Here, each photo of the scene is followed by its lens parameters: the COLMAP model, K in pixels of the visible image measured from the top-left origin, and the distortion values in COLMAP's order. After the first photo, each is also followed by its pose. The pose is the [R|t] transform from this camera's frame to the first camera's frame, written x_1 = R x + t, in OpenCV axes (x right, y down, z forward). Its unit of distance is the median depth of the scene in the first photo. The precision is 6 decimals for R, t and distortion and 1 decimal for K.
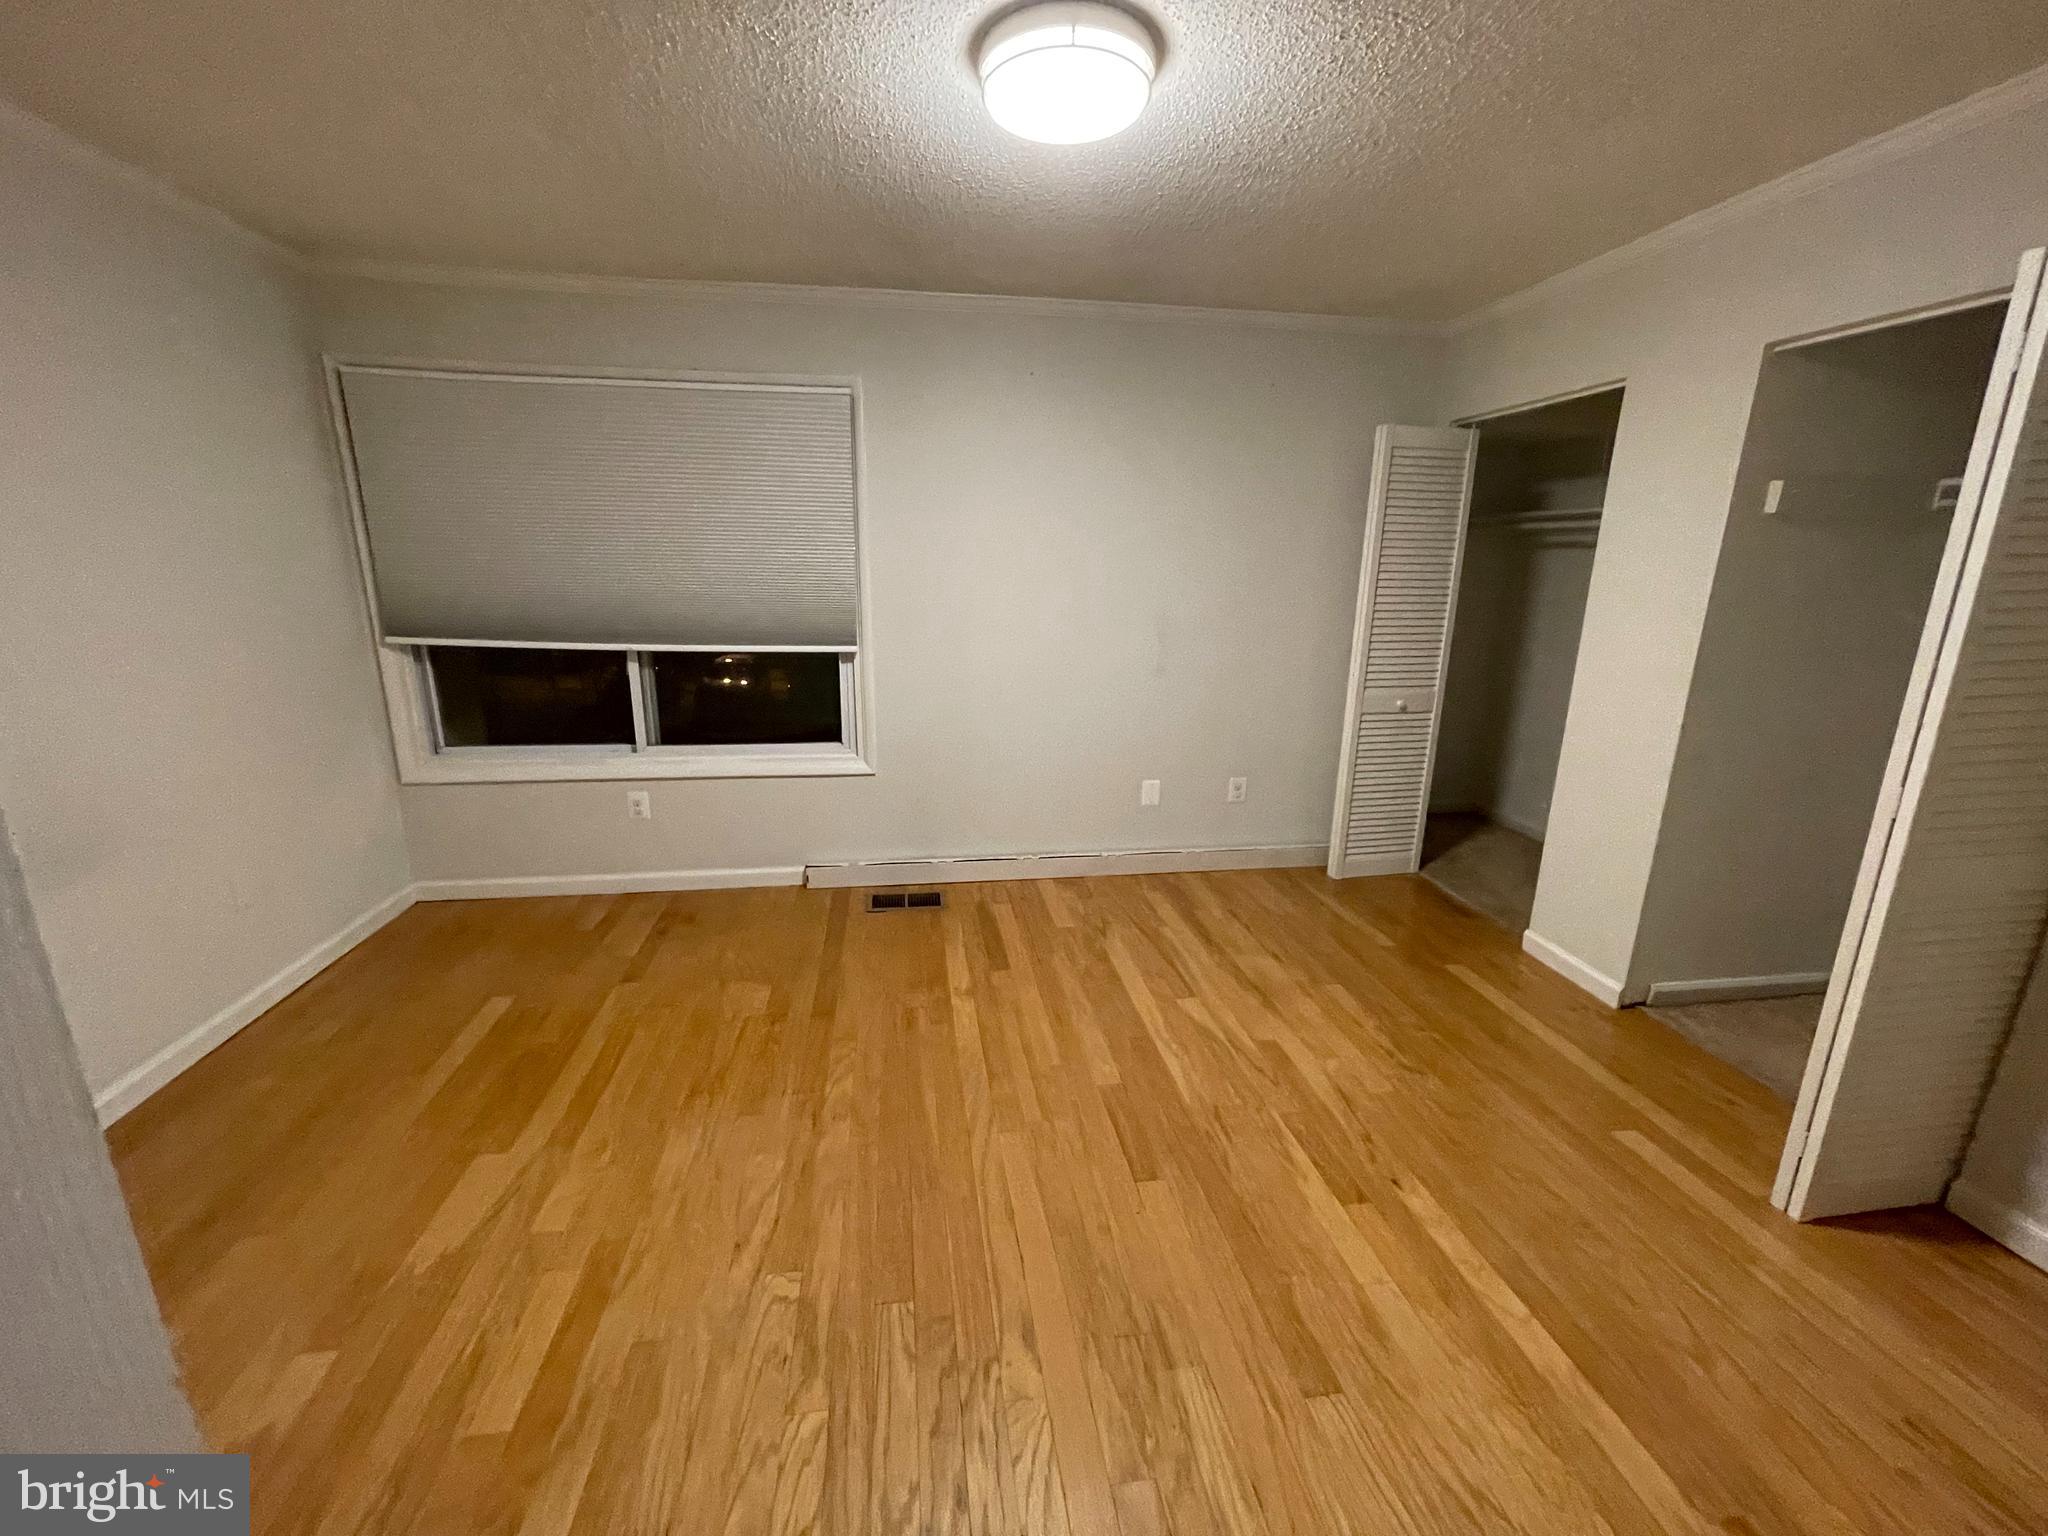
lens RADIAL K [[831.3, 0, 1023.2], [0, 831.3, 763.3], [0, 0, 1]] dist [-0.001083, 0.000269]
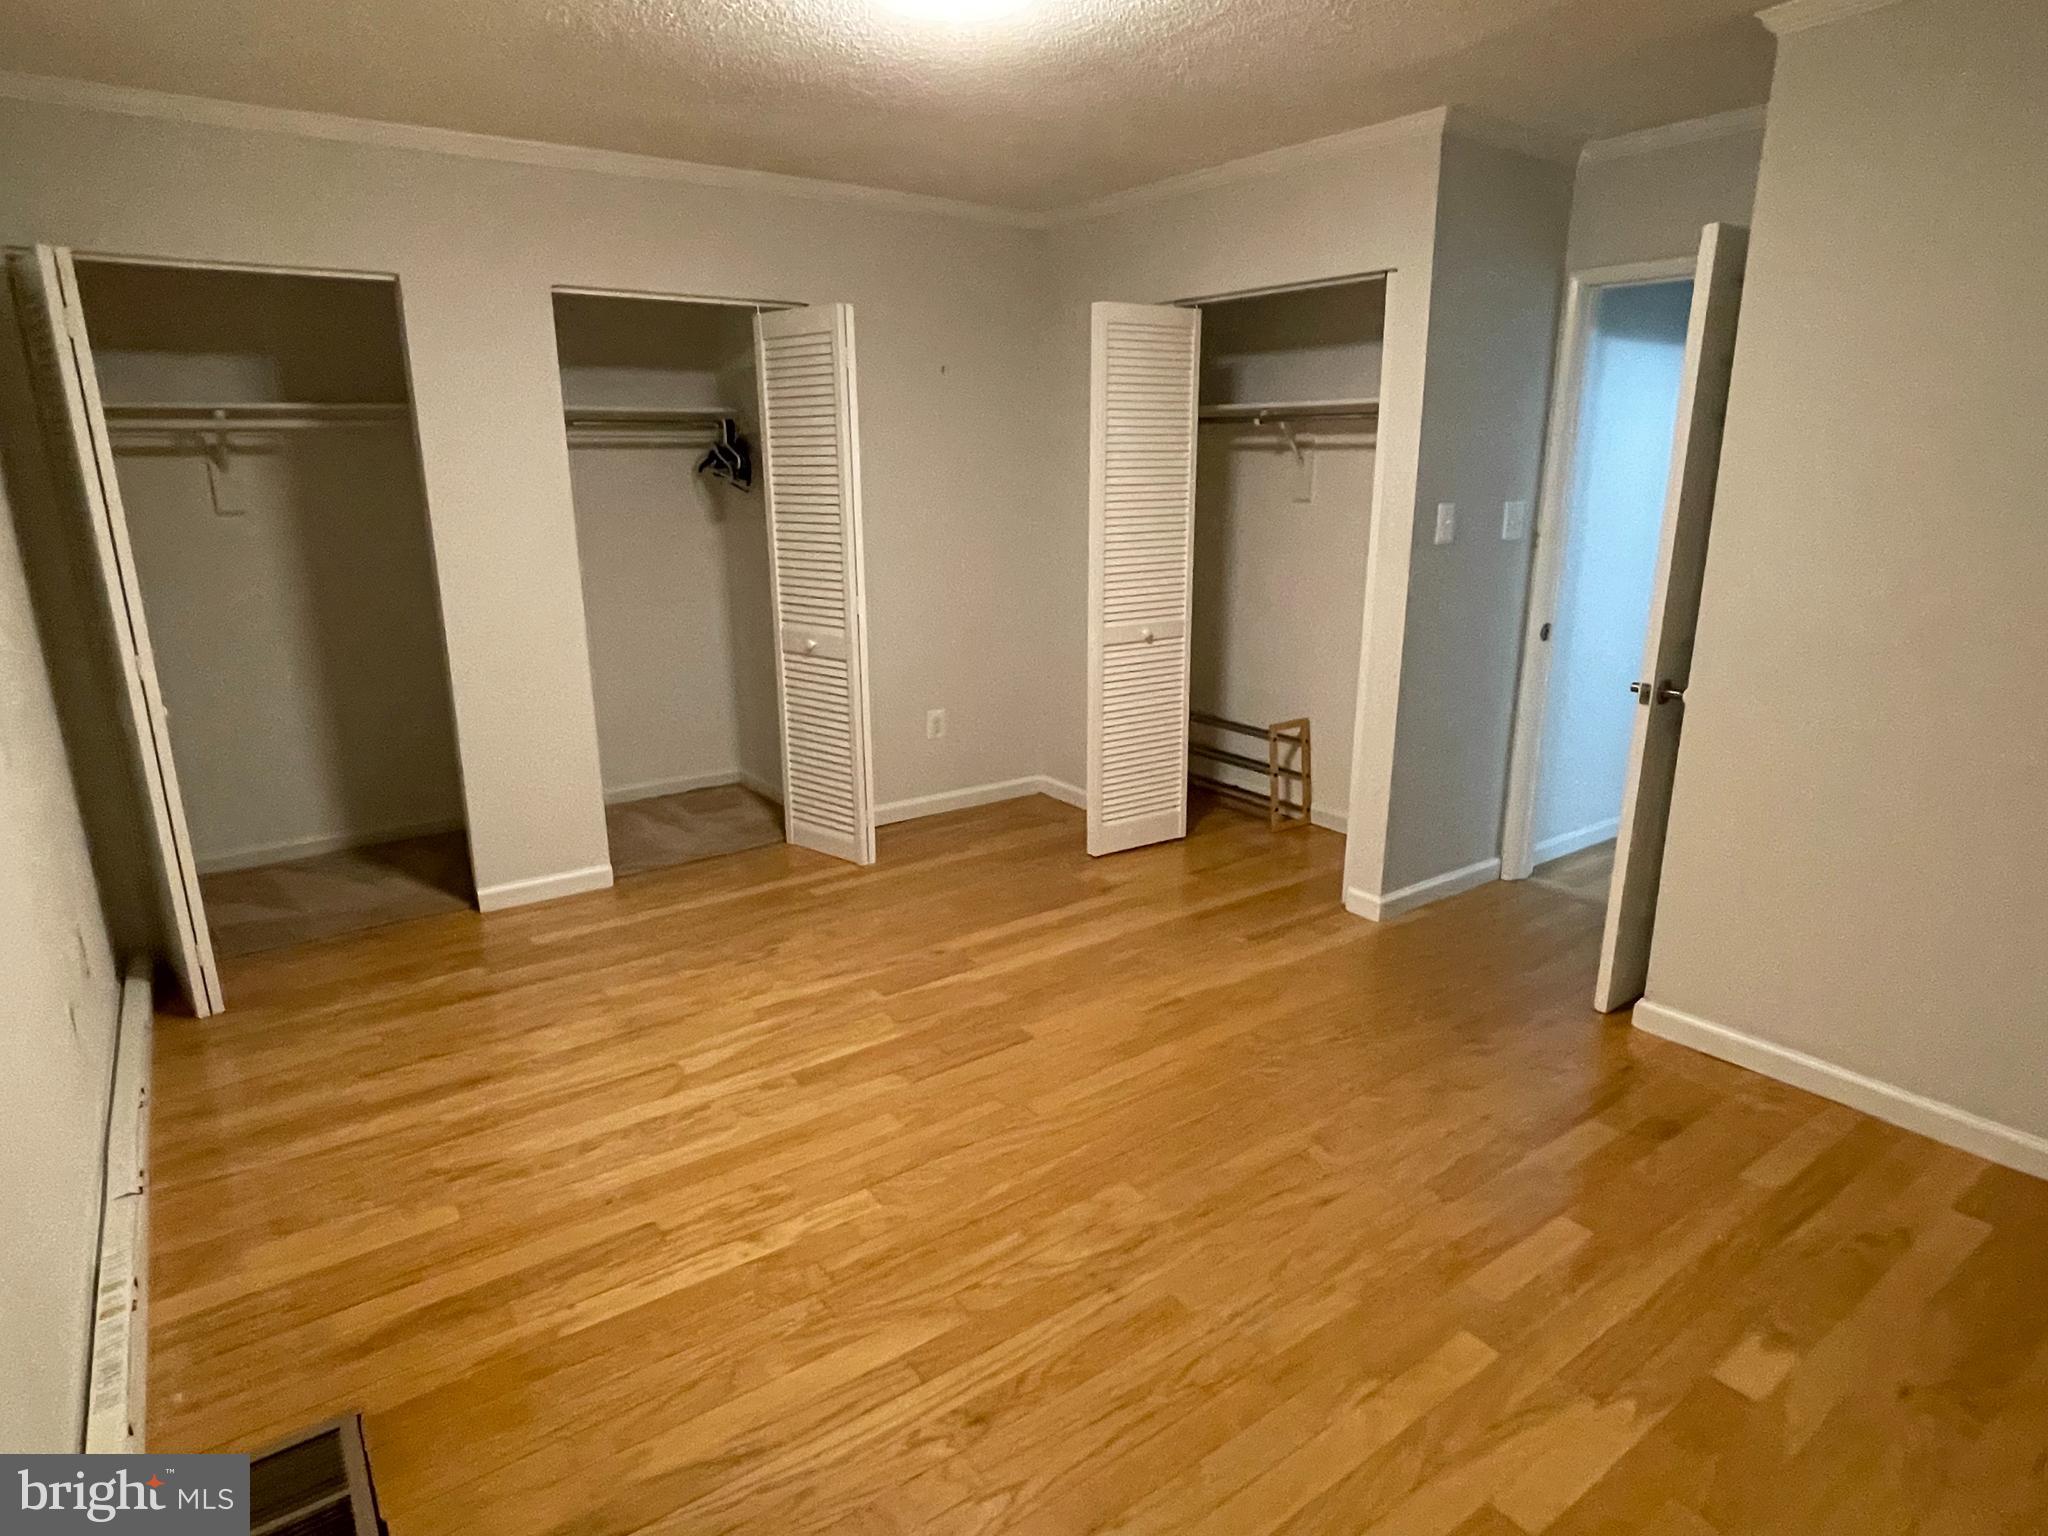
lens RADIAL K [[1145.2, 0, 1023.1], [0, 1145.2, 774.2], [0, 0, 1]] dist [0.003122, 0.000236]
pose [[-0.459419, -0.239418, 0.855344, -0.819262], [0.218080, 0.903105, 0.369921, -0.288367], [-0.861031, 0.356483, -0.362692, 1.100436]]
